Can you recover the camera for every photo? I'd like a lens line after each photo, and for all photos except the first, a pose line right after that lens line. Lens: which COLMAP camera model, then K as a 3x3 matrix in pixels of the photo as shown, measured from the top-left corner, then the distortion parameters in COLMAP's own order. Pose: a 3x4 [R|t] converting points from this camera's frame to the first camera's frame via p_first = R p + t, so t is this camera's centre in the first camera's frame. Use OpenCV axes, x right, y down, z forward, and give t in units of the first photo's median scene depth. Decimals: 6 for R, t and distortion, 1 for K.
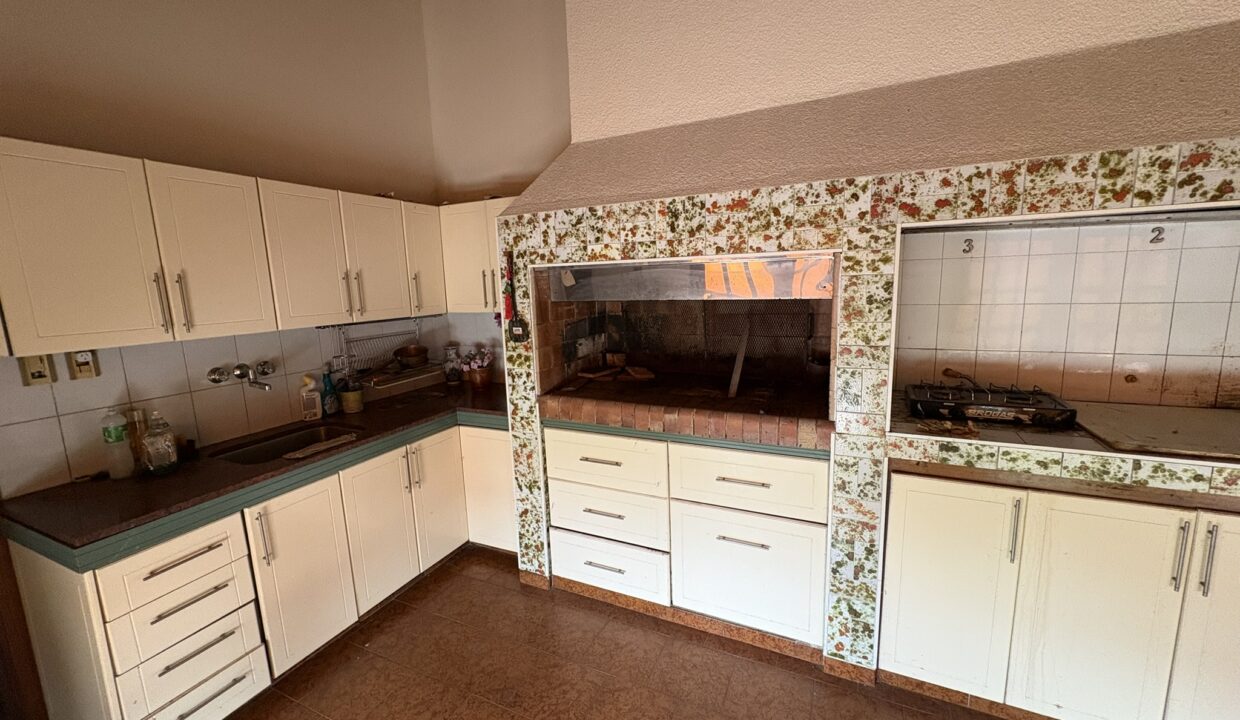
lens RADIAL K [[491.9, 0, 616.9], [0, 491.9, 357.6], [0, 0, 1]] dist [0.001203, 0.000240]
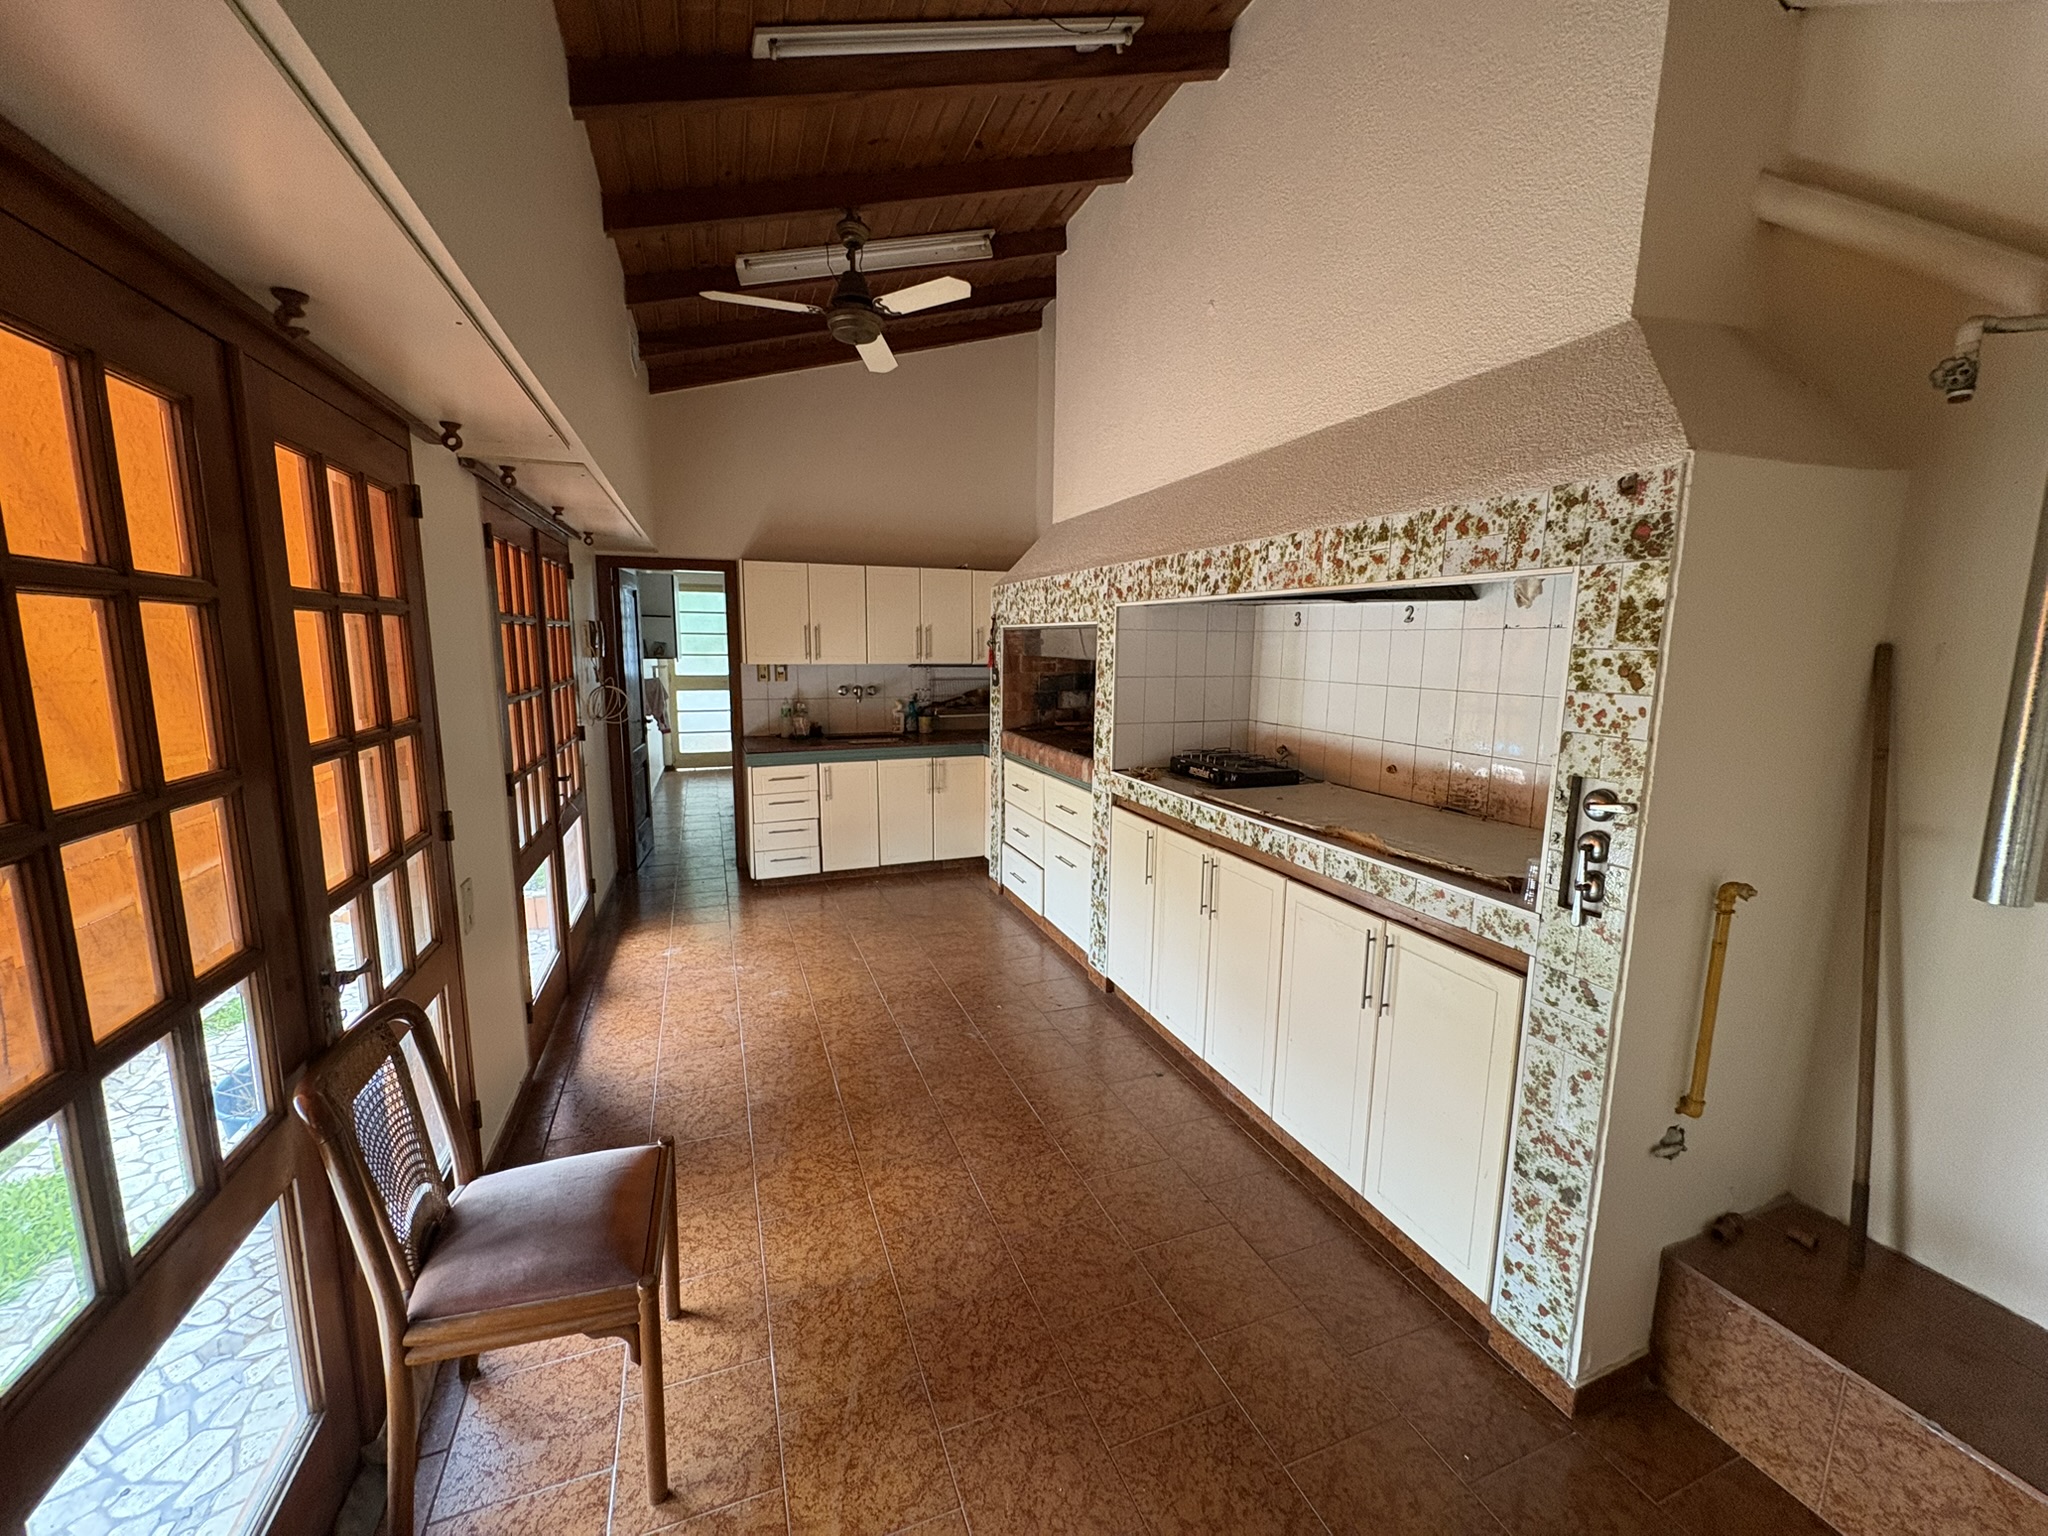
lens RADIAL K [[819.7, 0, 1019.1], [0, 819.7, 765.1], [0, 0, 1]] dist [0.000612, 0.000125]
pose [[0.721765, 0.143804, -0.677034, 1.833580], [-0.141519, 0.988174, 0.059022, 0.050290], [0.677515, 0.053213, 0.733581, -0.685472]]
